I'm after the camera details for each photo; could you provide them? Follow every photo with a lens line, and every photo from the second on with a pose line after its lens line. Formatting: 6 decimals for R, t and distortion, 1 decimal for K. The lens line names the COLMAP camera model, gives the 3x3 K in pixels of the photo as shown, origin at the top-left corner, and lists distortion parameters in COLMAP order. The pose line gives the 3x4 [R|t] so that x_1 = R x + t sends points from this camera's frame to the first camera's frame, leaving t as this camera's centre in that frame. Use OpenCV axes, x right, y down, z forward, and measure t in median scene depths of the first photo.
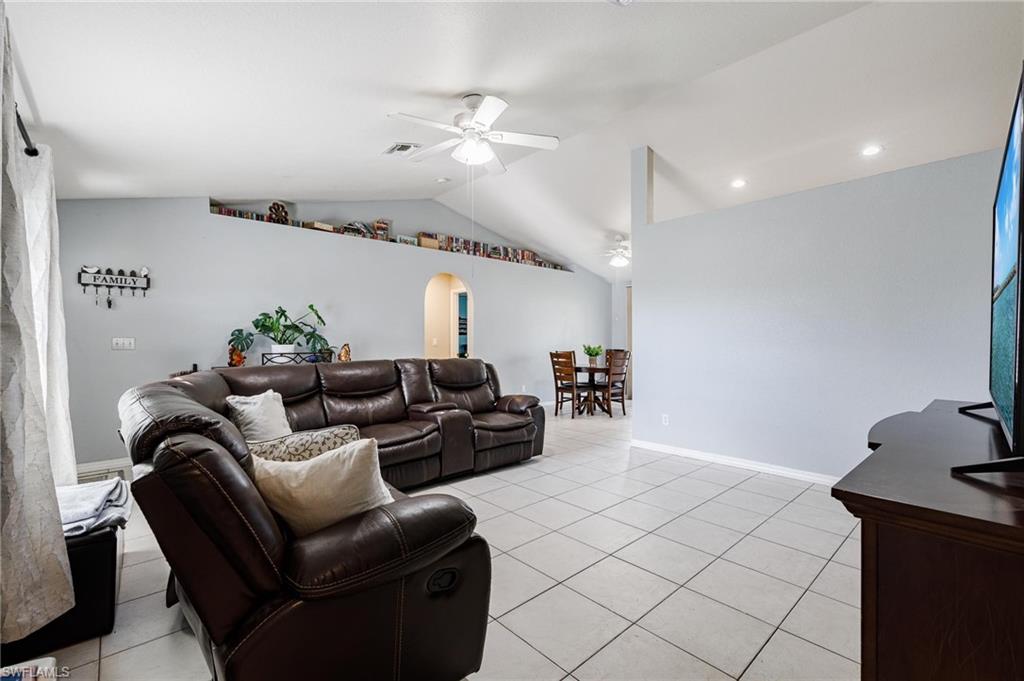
lens RADIAL K [[440.5, 0, 510.8], [0, 440.5, 339.4], [0, 0, 1]] dist [0.006165, 0.000304]
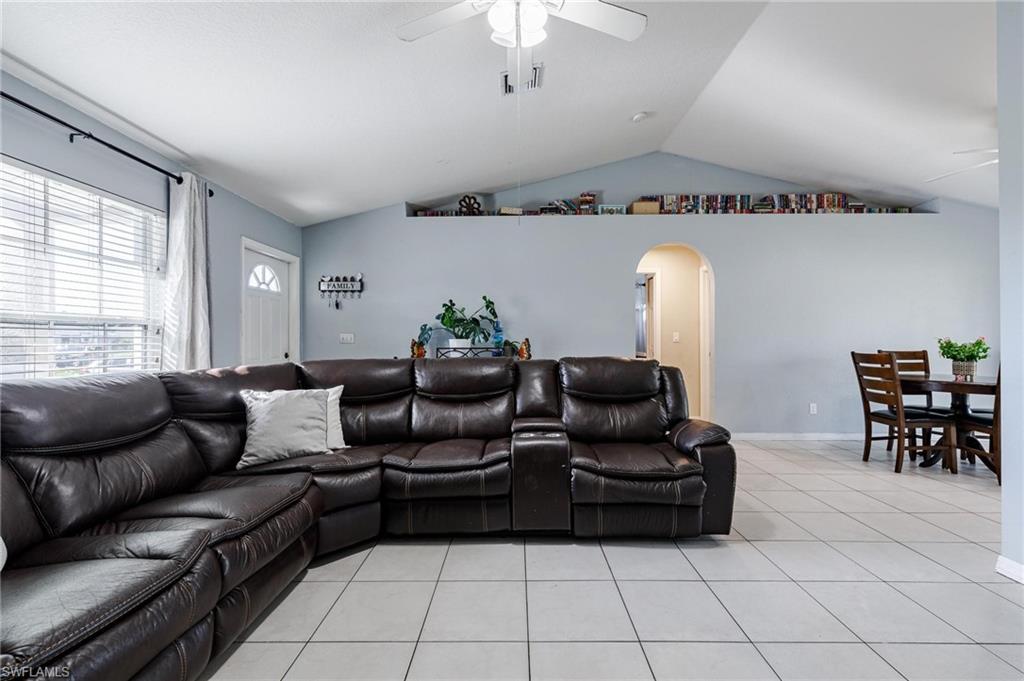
lens RADIAL K [[440.5, 0, 510.8], [0, 440.5, 339.4], [0, 0, 1]] dist [0.006165, 0.000304]
pose [[0.736742, -0.005010, -0.676155, 0.195447], [0.007113, 0.999975, 0.000341, 0.011547], [0.676136, -0.005061, 0.736759, 0.326097]]
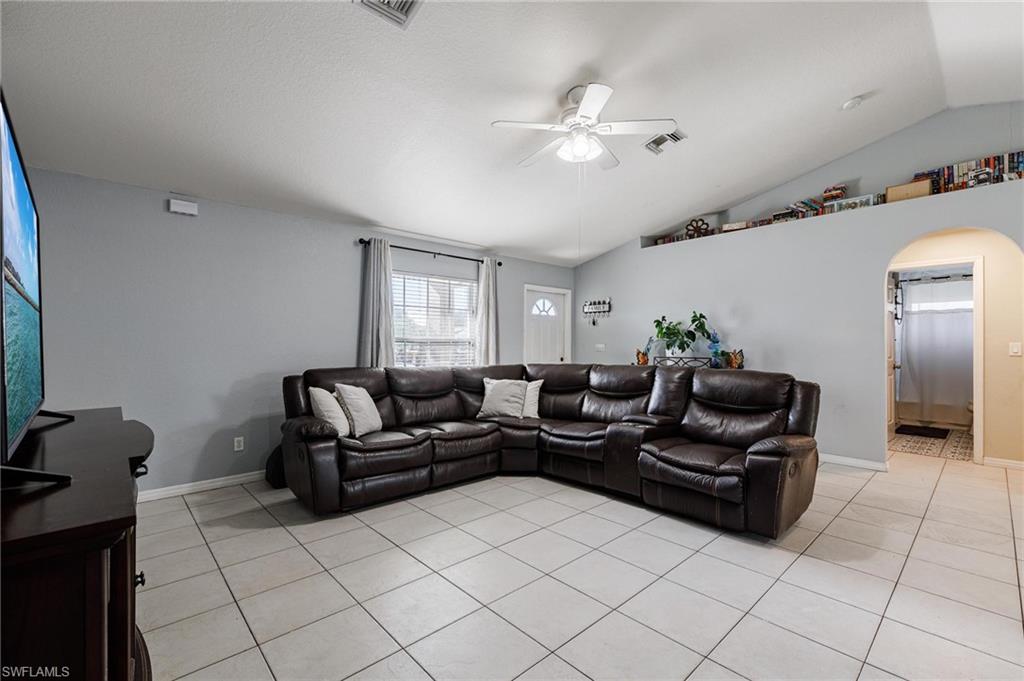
lens RADIAL K [[440.5, 0, 510.8], [0, 440.5, 339.4], [0, 0, 1]] dist [0.006165, 0.000304]
pose [[0.011874, -0.013279, -0.999841, 0.527218], [0.003661, 0.999906, -0.013236, -0.000273], [0.999923, -0.003503, 0.011921, 0.510991]]
